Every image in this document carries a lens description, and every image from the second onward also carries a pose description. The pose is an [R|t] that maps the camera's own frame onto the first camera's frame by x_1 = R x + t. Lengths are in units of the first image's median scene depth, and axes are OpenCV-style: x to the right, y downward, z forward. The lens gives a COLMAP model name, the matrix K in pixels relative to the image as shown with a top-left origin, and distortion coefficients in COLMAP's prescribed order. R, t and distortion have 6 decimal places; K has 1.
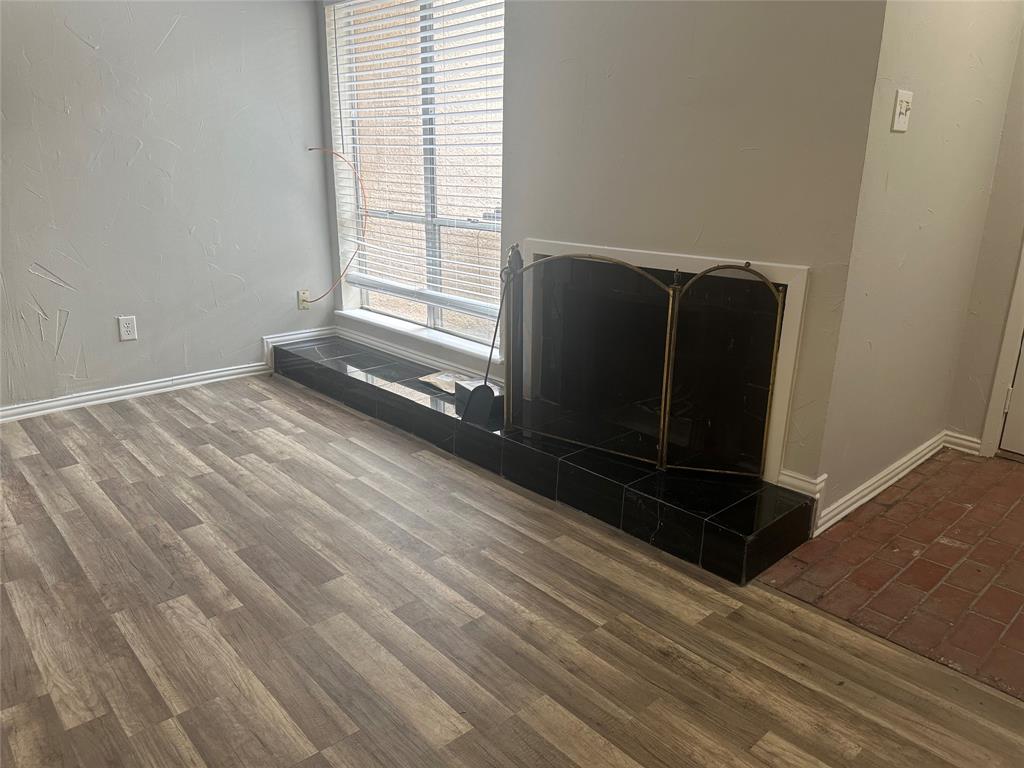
lens RADIAL K [[726.8, 0, 508.4], [0, 726.8, 385.8], [0, 0, 1]] dist [0.000184, -0.006859]
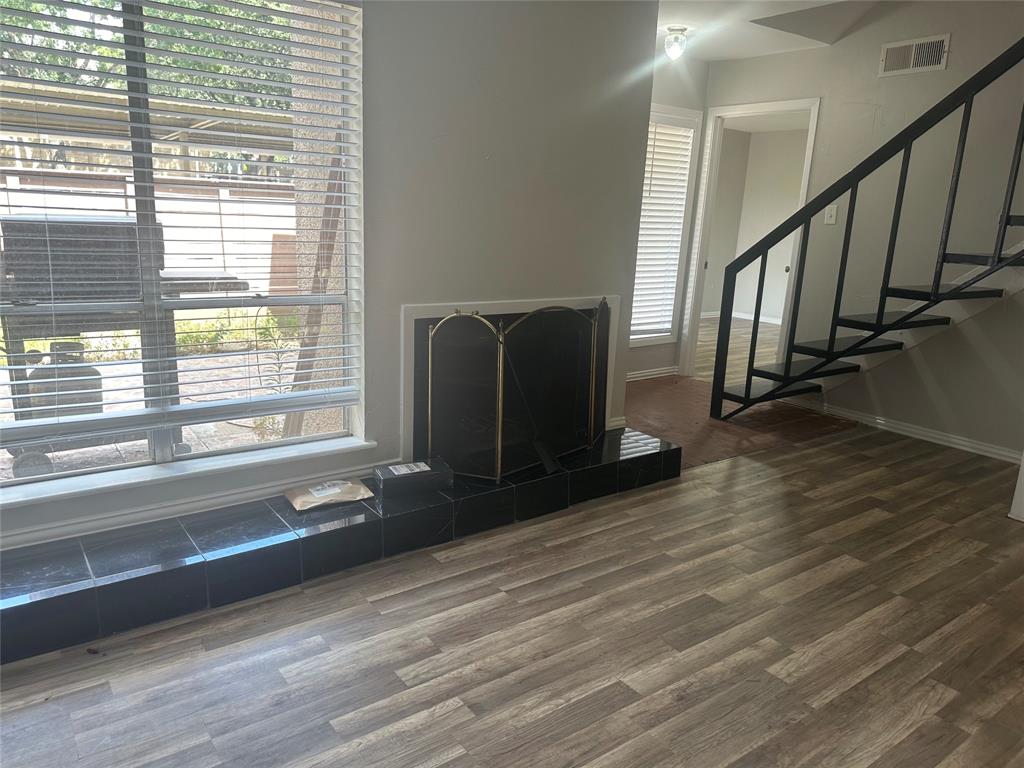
lens RADIAL K [[726.8, 0, 508.4], [0, 726.8, 385.8], [0, 0, 1]] dist [0.000184, -0.006859]
pose [[0.111512, -0.237678, 0.964922, -1.078105], [0.259962, 0.944143, 0.202517, -0.309289], [-0.959158, 0.228260, 0.167070, 0.845026]]
